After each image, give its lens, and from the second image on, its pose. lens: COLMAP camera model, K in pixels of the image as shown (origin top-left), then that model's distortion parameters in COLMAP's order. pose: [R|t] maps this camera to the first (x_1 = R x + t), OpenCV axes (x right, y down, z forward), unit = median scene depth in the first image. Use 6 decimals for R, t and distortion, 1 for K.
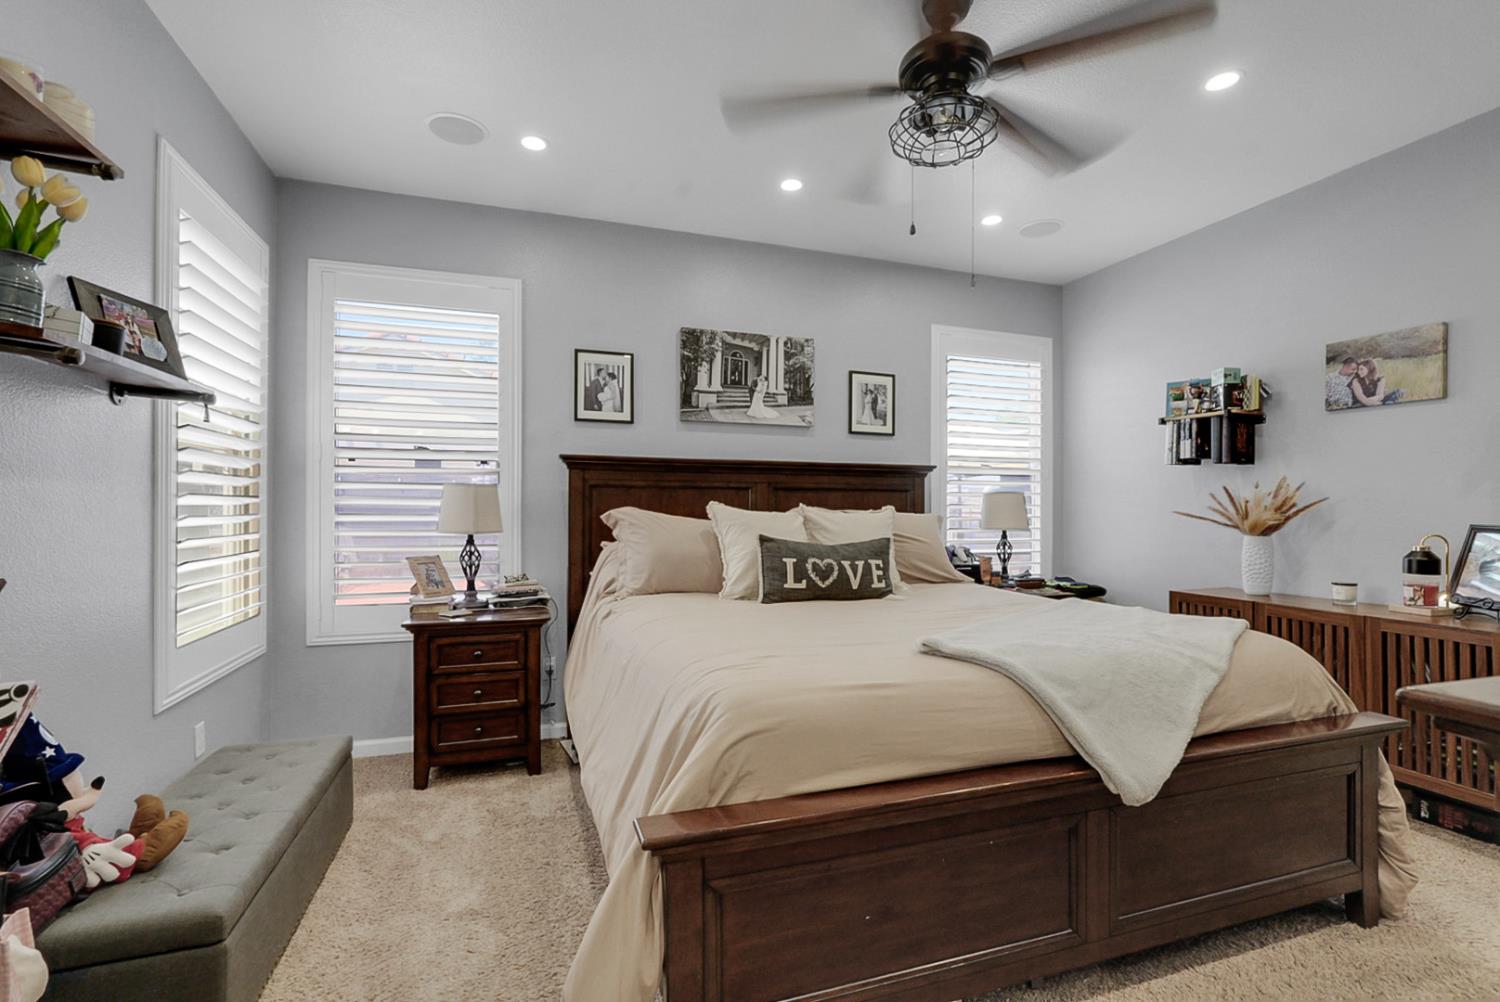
lens RADIAL K [[663.6, 0, 745.1], [0, 663.6, 505.4], [0, 0, 1]] dist [-0.014596, 0.007319]
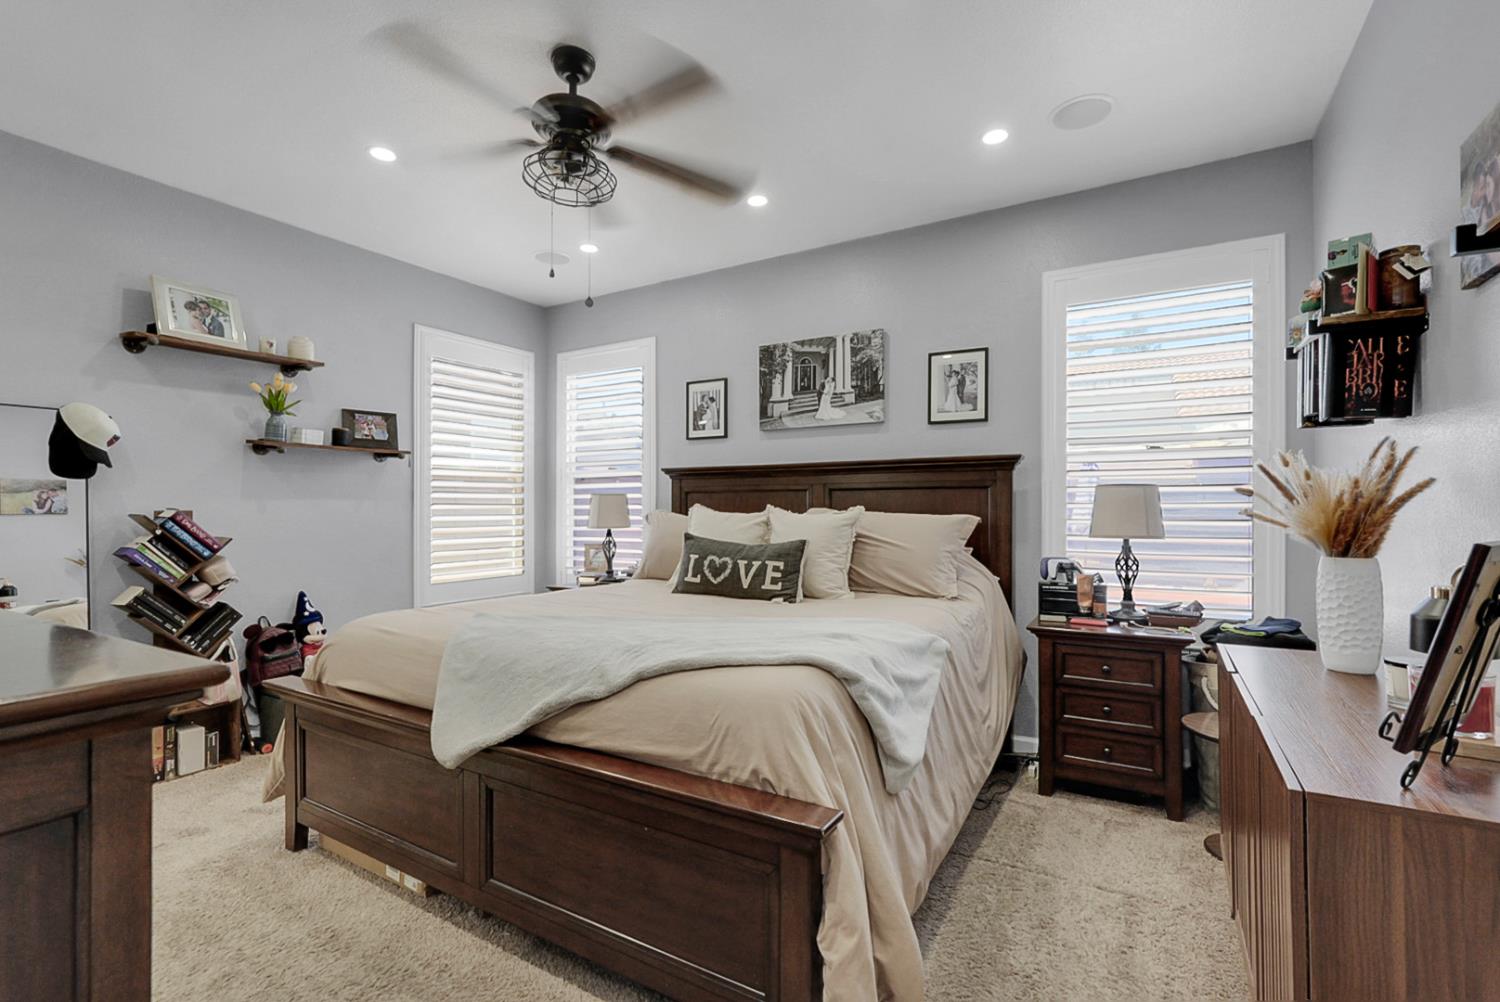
lens RADIAL K [[663.6, 0, 745.1], [0, 663.6, 505.4], [0, 0, 1]] dist [-0.014596, 0.007319]
pose [[0.654447, -0.009576, -0.756047, 0.718094], [0.007871, 0.999952, -0.005851, 0.003391], [0.756067, -0.002122, 0.654491, 0.252690]]
